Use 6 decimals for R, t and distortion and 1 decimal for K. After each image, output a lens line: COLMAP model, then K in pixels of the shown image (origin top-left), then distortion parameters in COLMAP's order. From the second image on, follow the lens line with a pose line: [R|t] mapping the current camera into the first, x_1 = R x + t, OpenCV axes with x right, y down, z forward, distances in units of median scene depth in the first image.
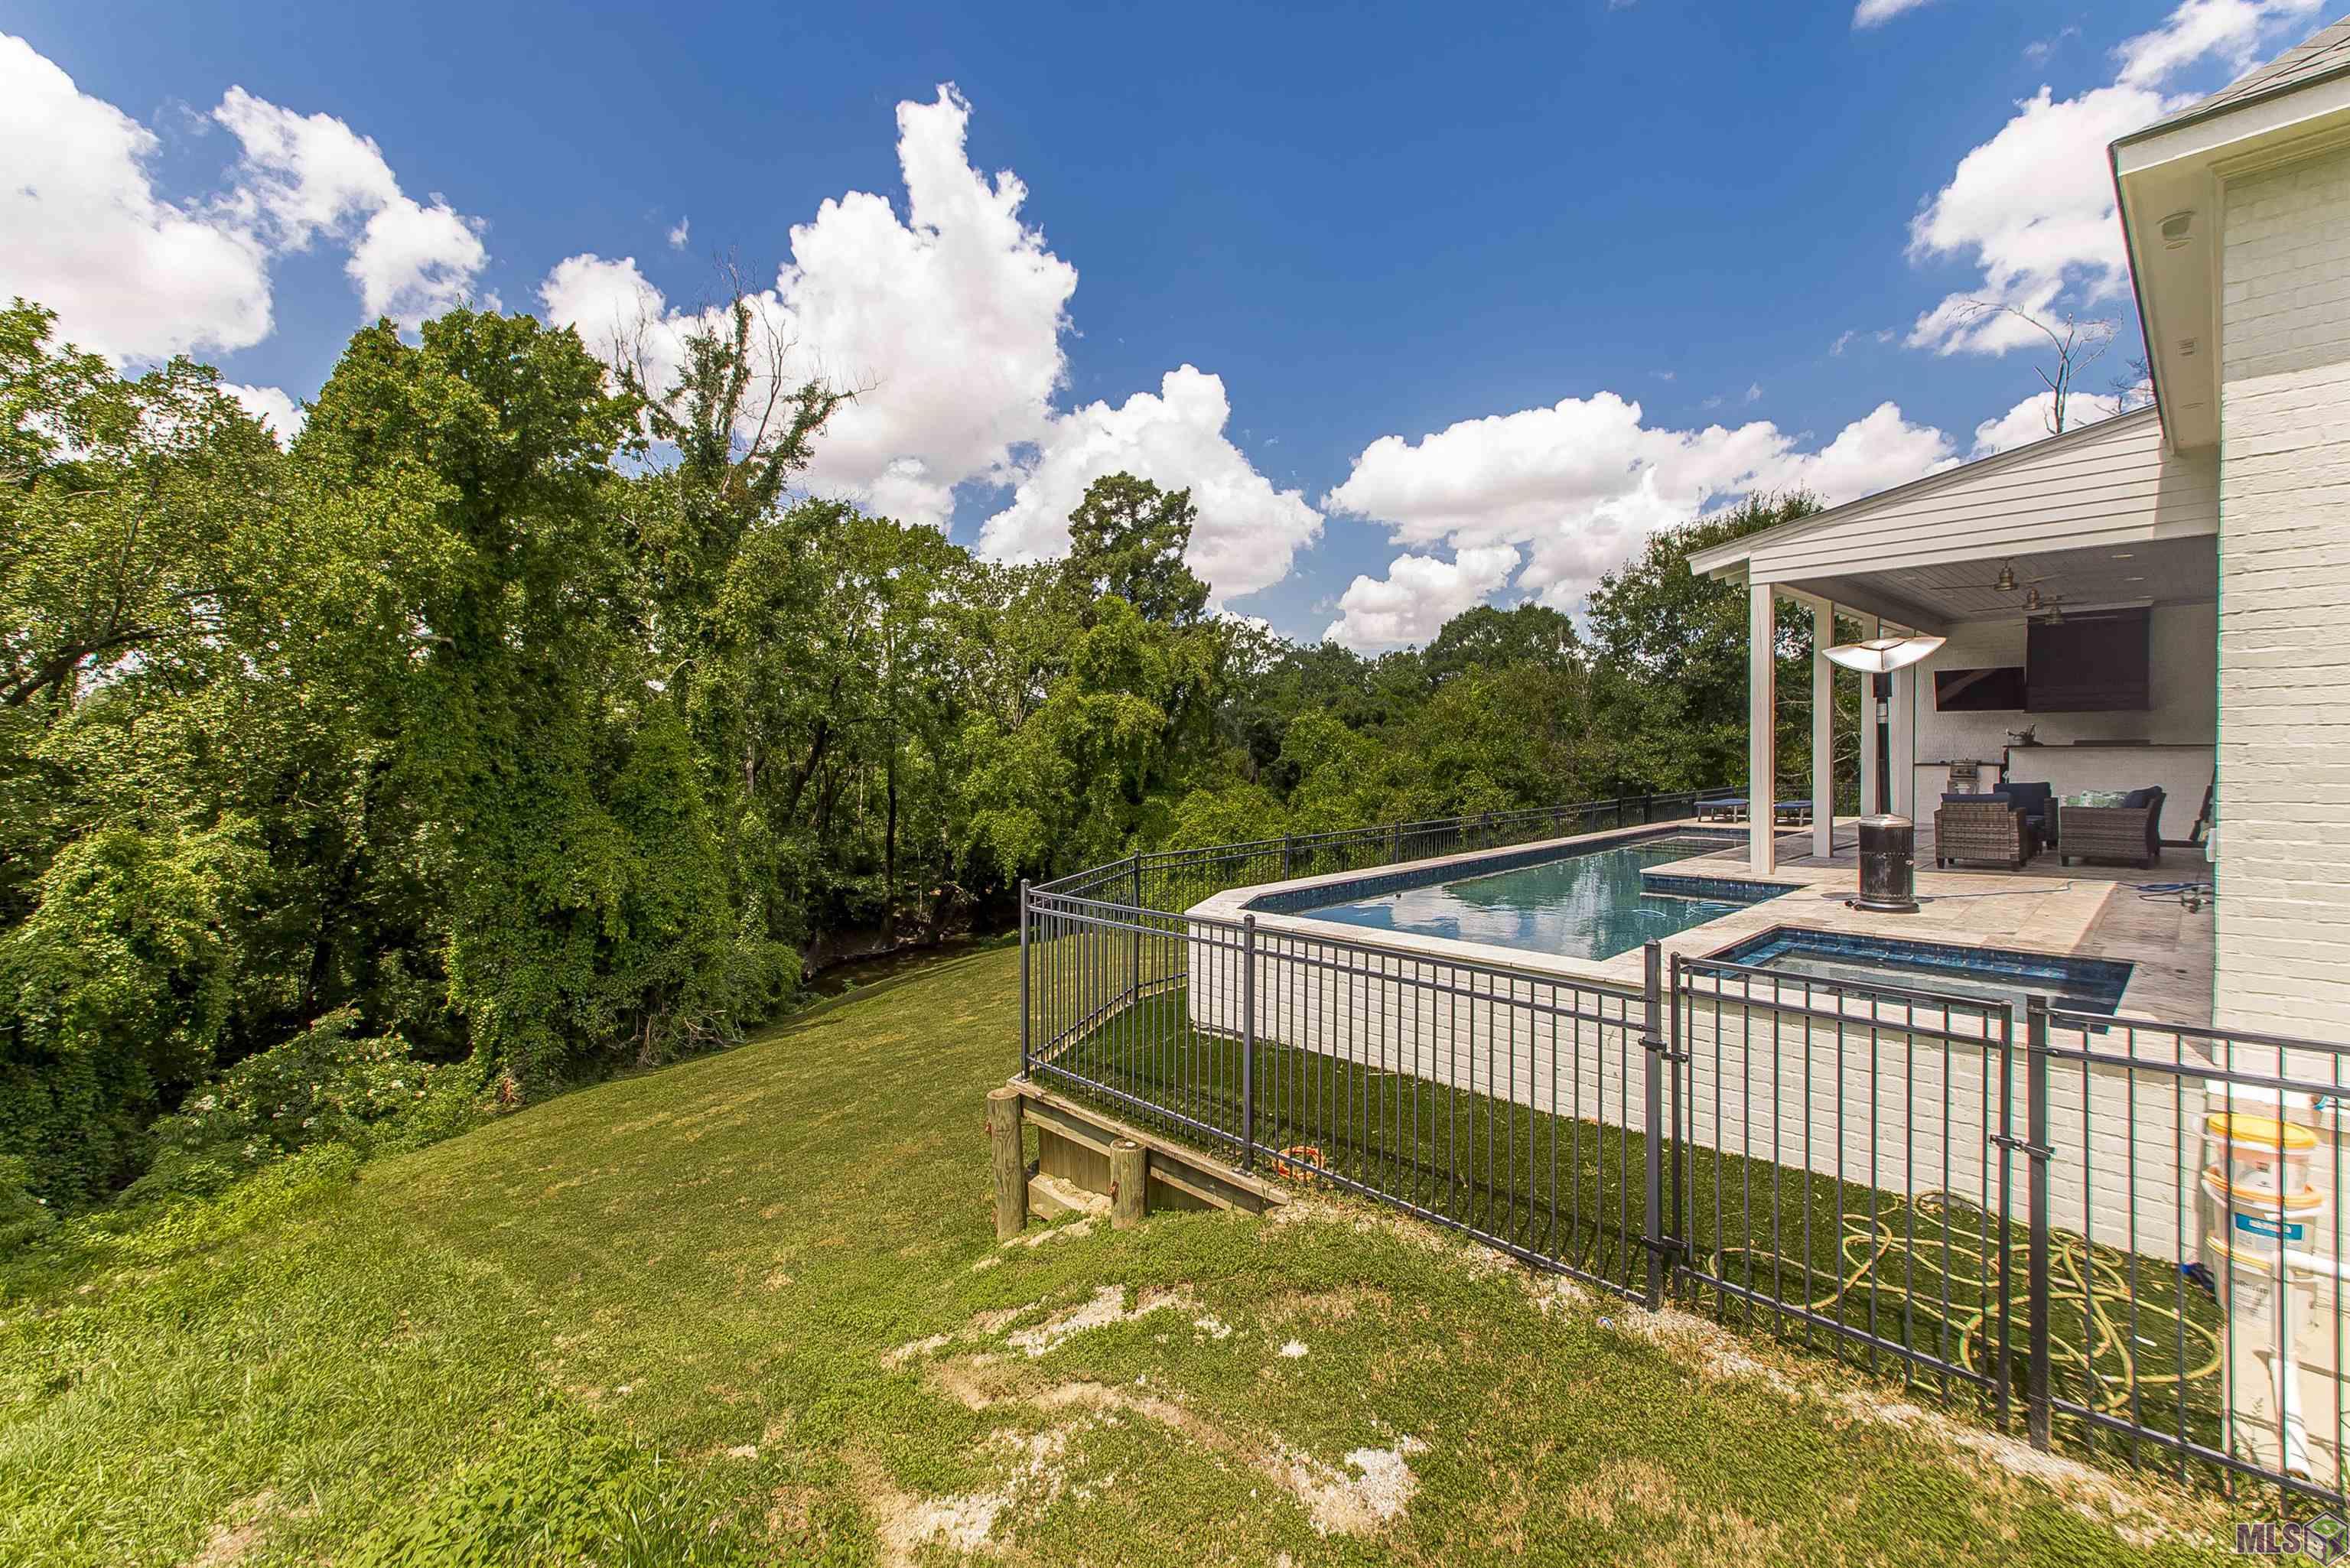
lens RADIAL K [[999.7, 0, 1218.4], [0, 999.7, 765.0], [0, 0, 1]] dist [0.017491, -0.007534]
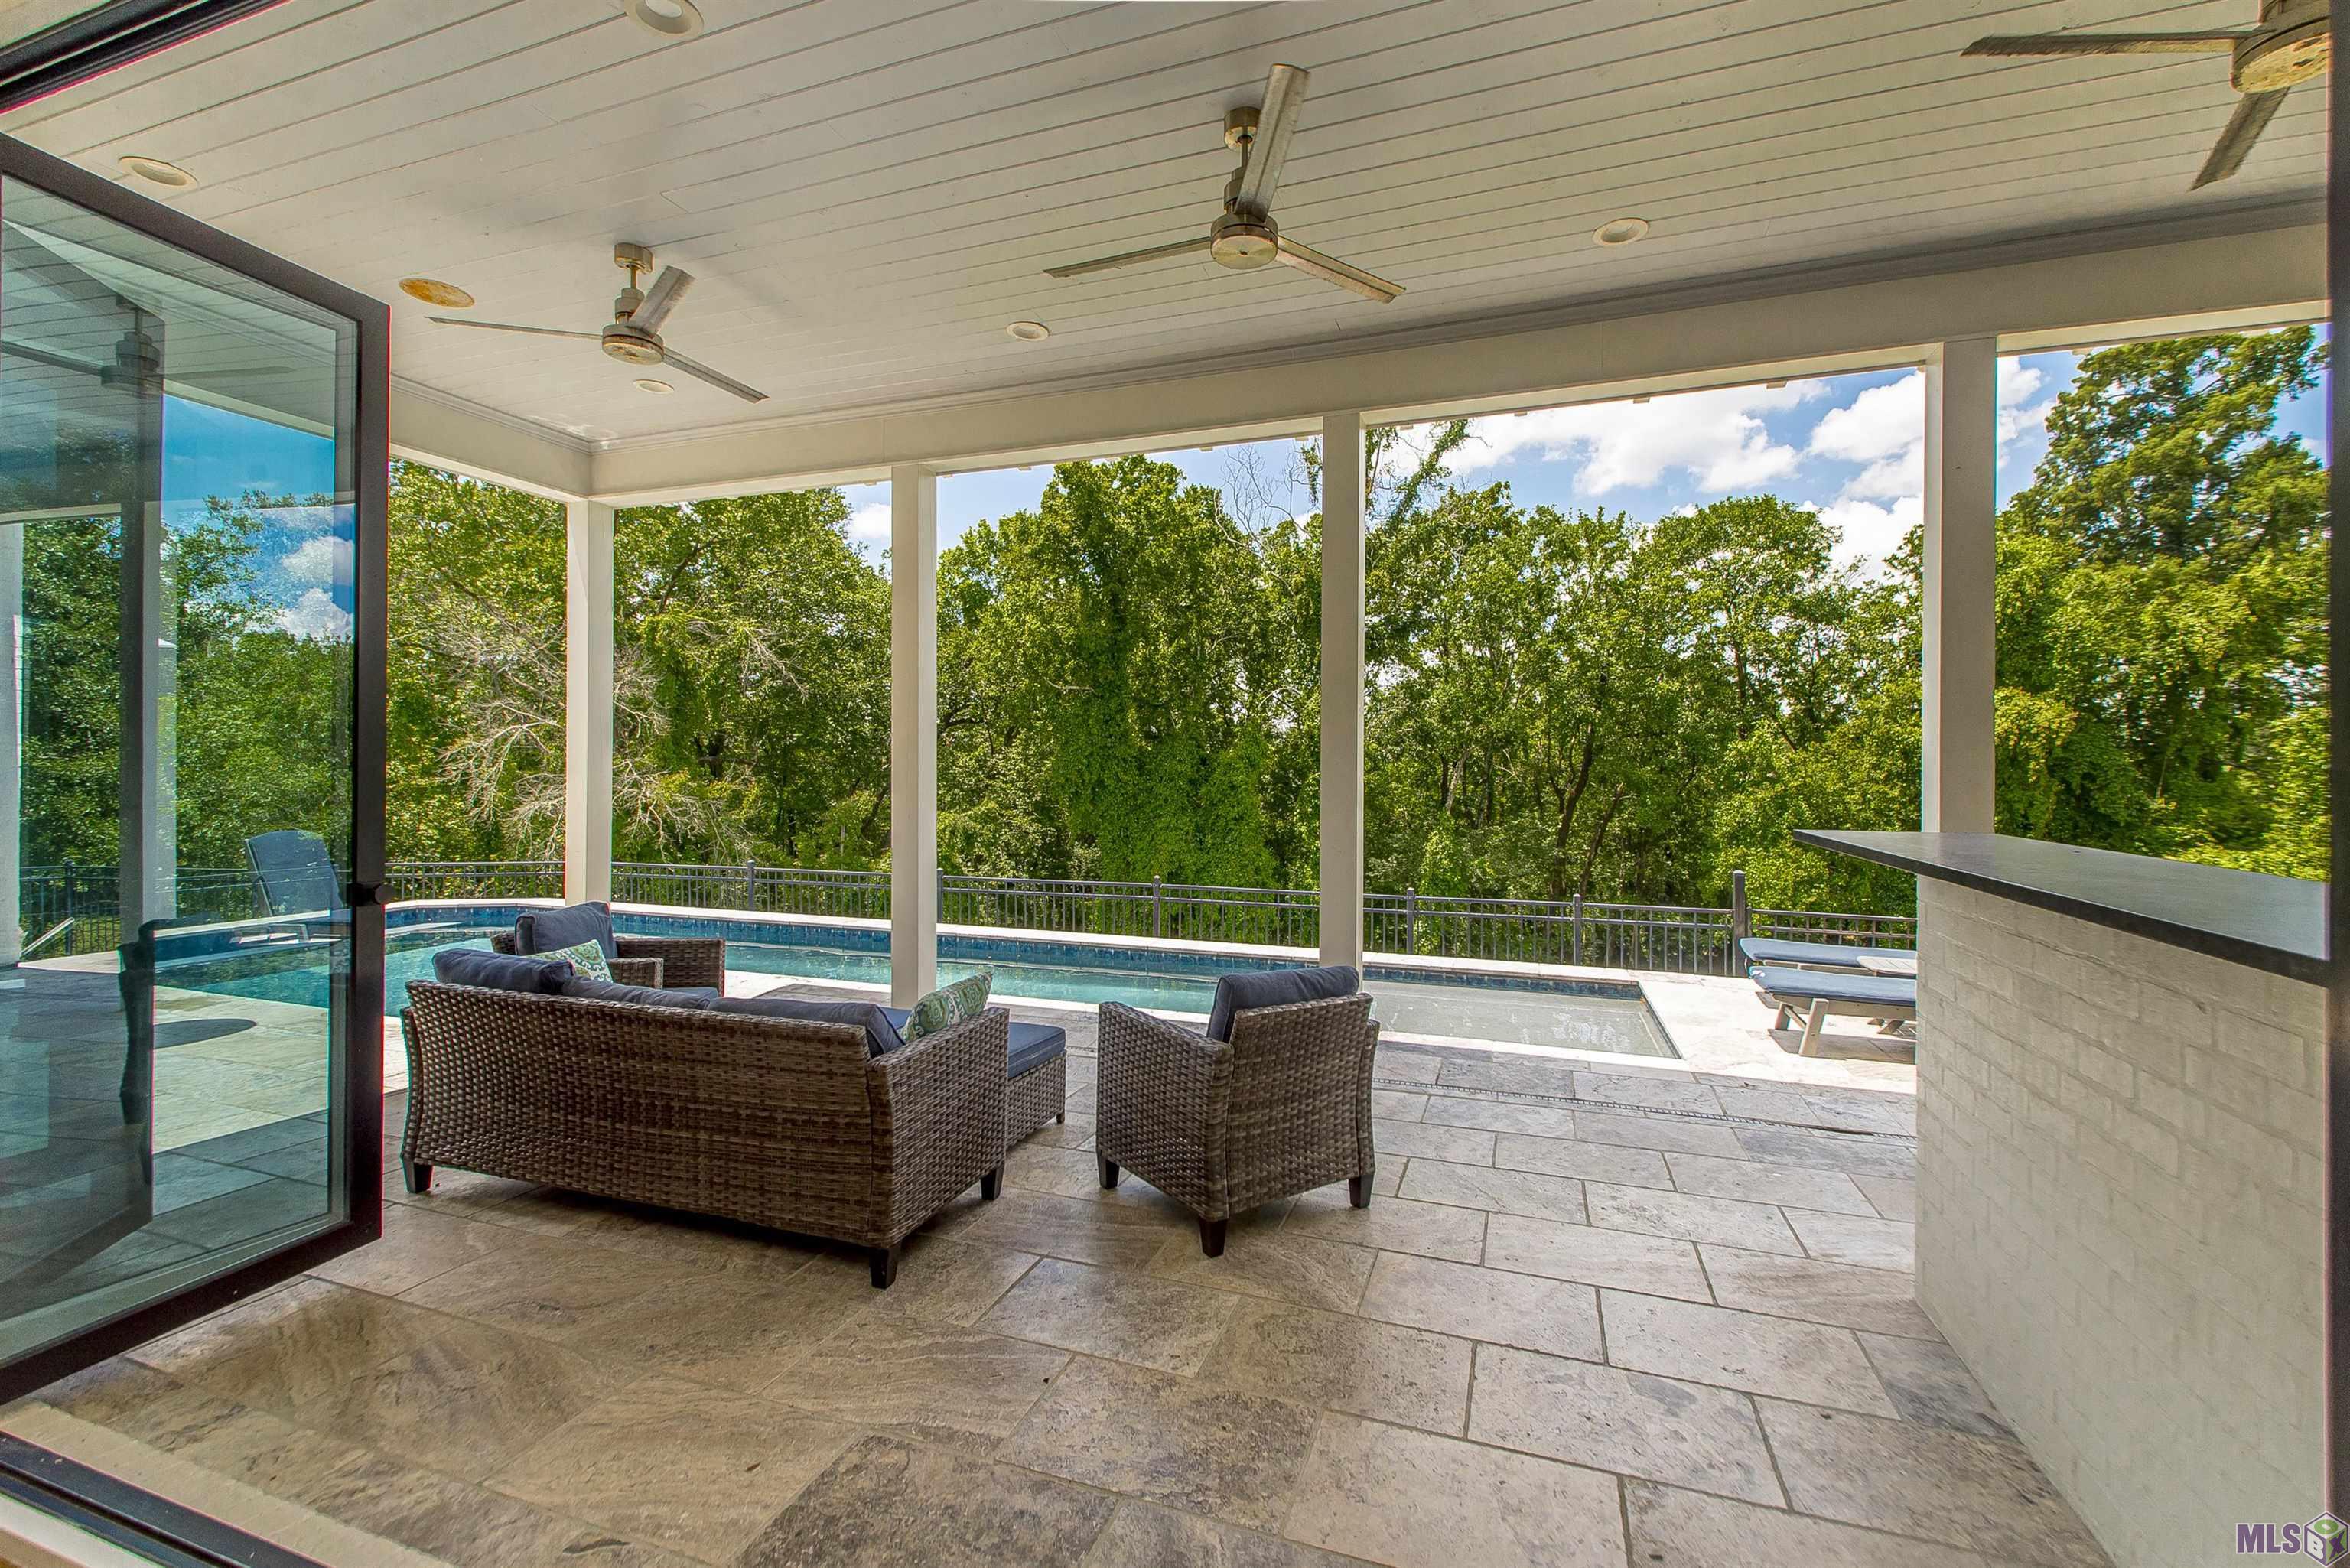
lens RADIAL K [[988.9, 0, 1176.6], [0, 988.9, 764.2], [0, 0, 1]] dist [0.025755, 0.000039]
pose [[0.424229, 0.011818, -0.905478, 0.399885], [-0.025358, 0.999678, 0.001167, -0.013553], [0.905200, 0.022466, 0.424392, 0.358474]]
